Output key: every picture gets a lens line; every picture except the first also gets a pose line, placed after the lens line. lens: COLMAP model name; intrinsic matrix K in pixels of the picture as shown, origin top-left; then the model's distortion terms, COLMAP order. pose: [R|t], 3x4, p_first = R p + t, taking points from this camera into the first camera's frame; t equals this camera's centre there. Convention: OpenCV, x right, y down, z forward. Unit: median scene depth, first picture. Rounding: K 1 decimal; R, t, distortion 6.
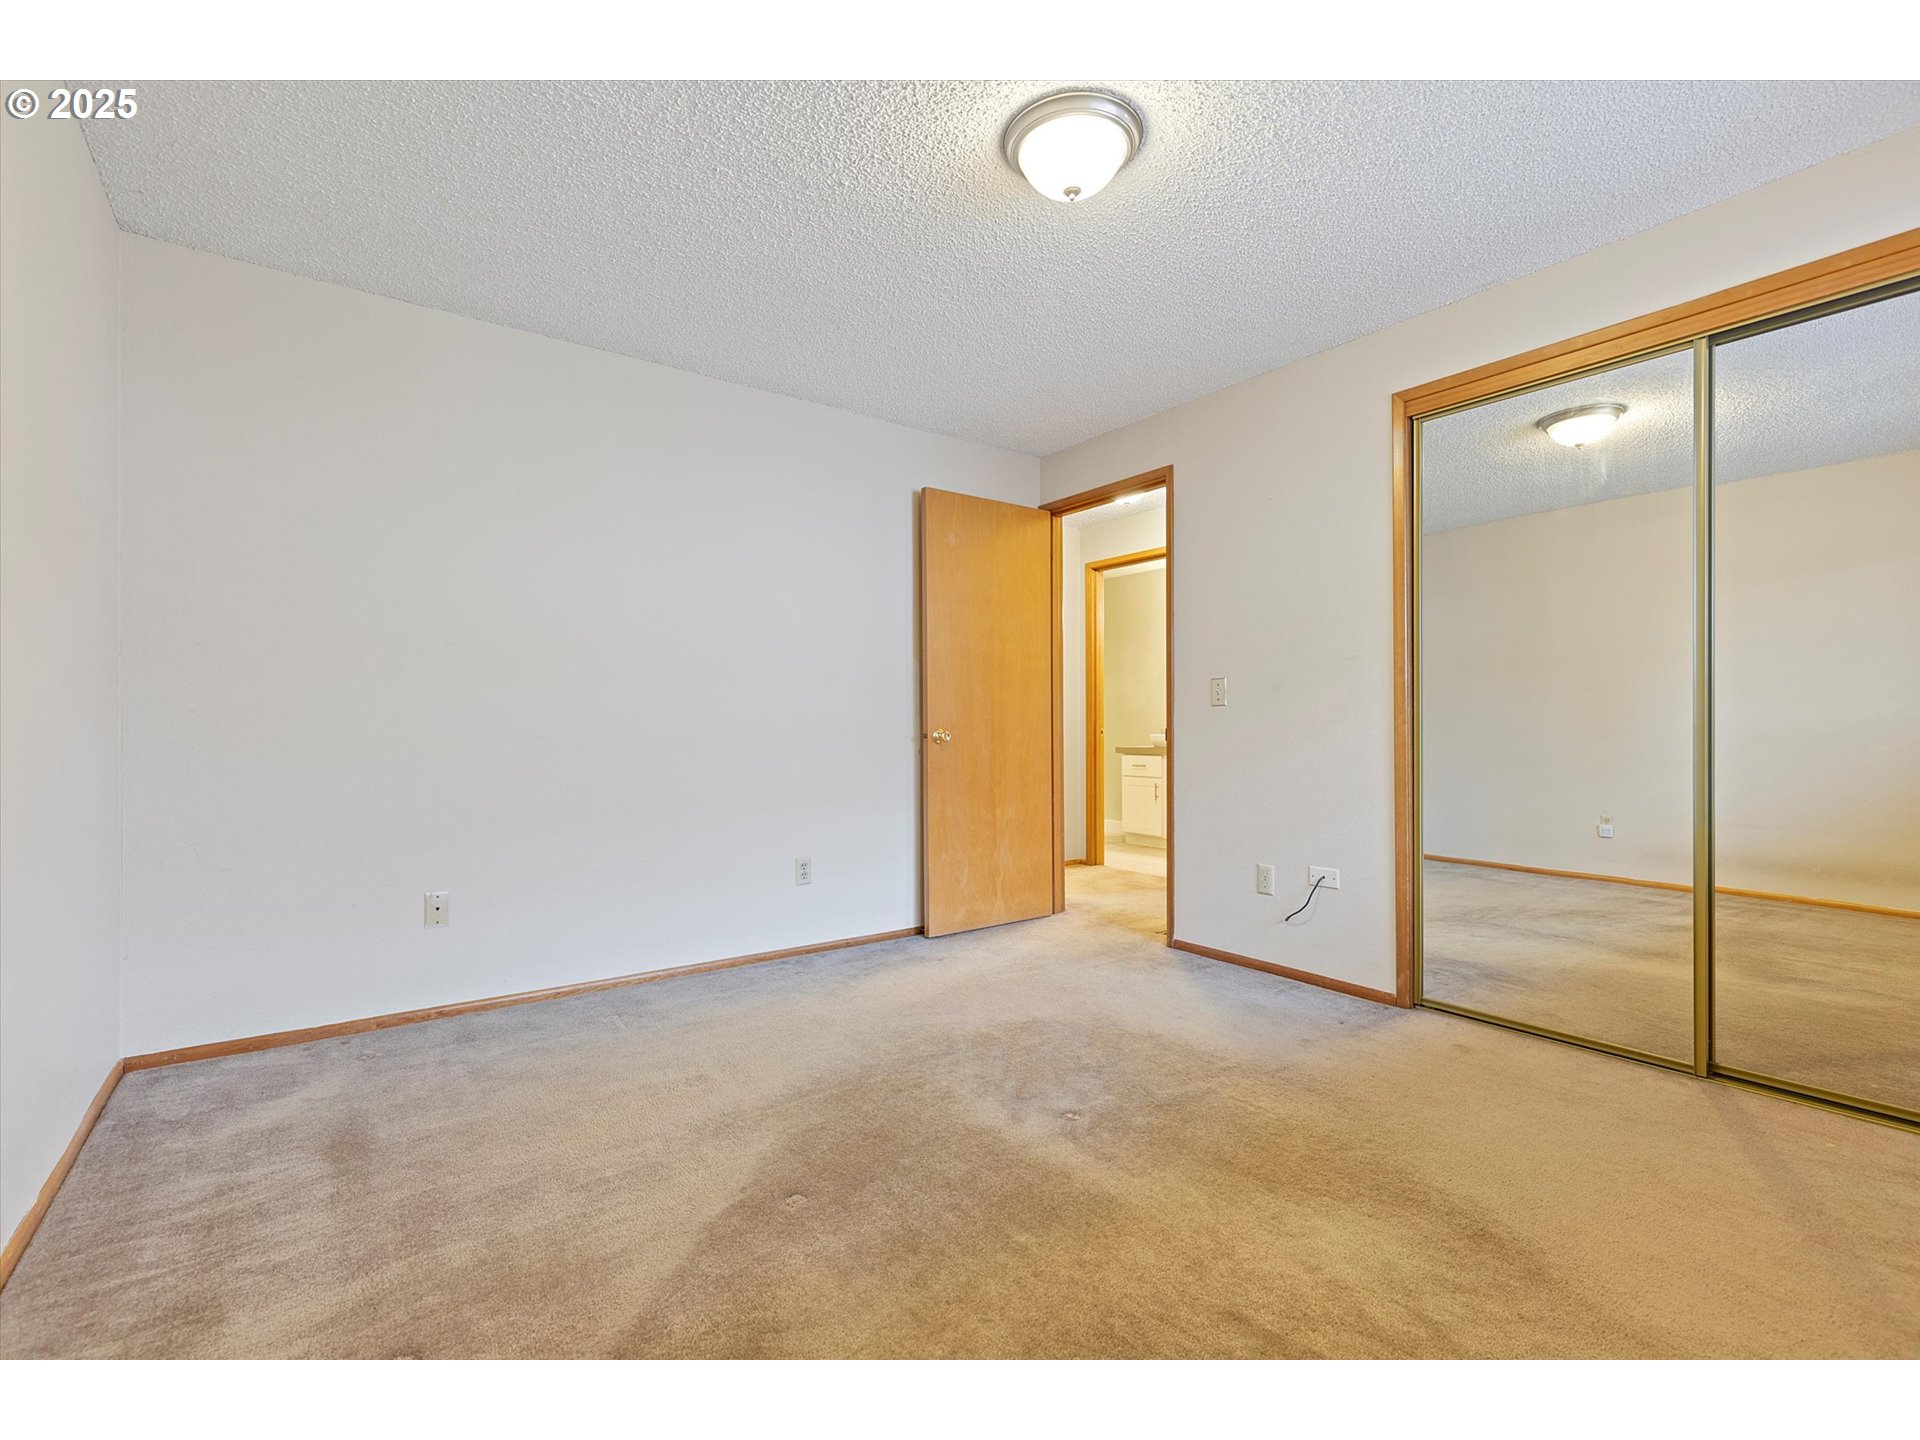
lens RADIAL K [[879.0, 0, 961.4], [0, 879.0, 721.3], [0, 0, 1]] dist [0.009045, -0.001321]
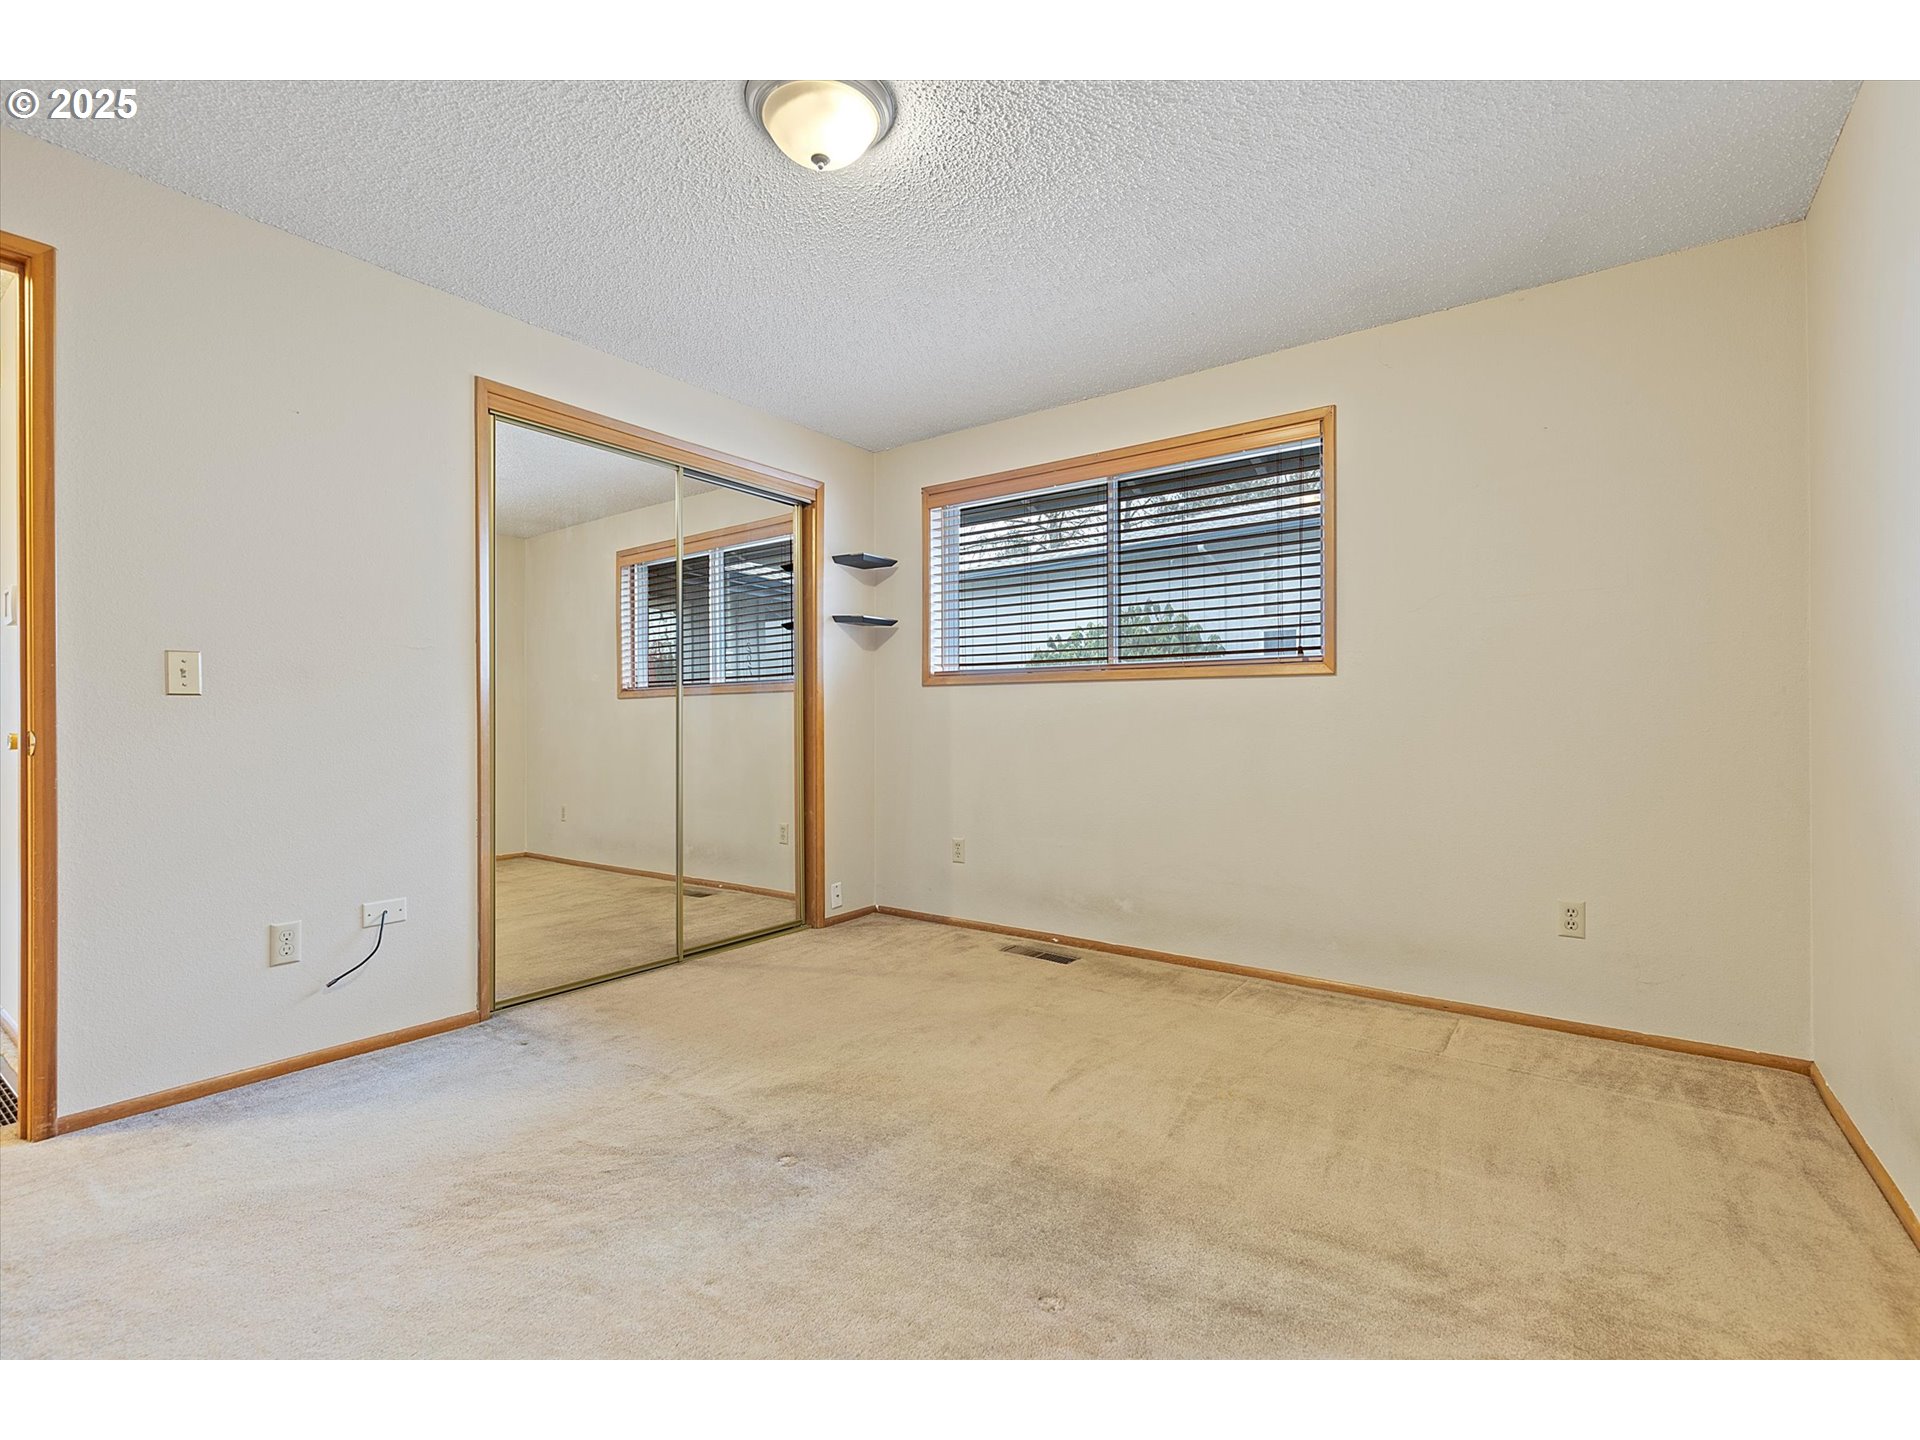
lens RADIAL K [[879.0, 0, 959.9], [0, 879.0, 719.2], [0, 0, 1]] dist [0.009045, -0.001321]
pose [[-0.306077, 0.012527, 0.951924, -0.549918], [0.004974, 0.999921, -0.011560, 0.011727], [-0.951994, 0.001196, -0.306115, 0.772276]]
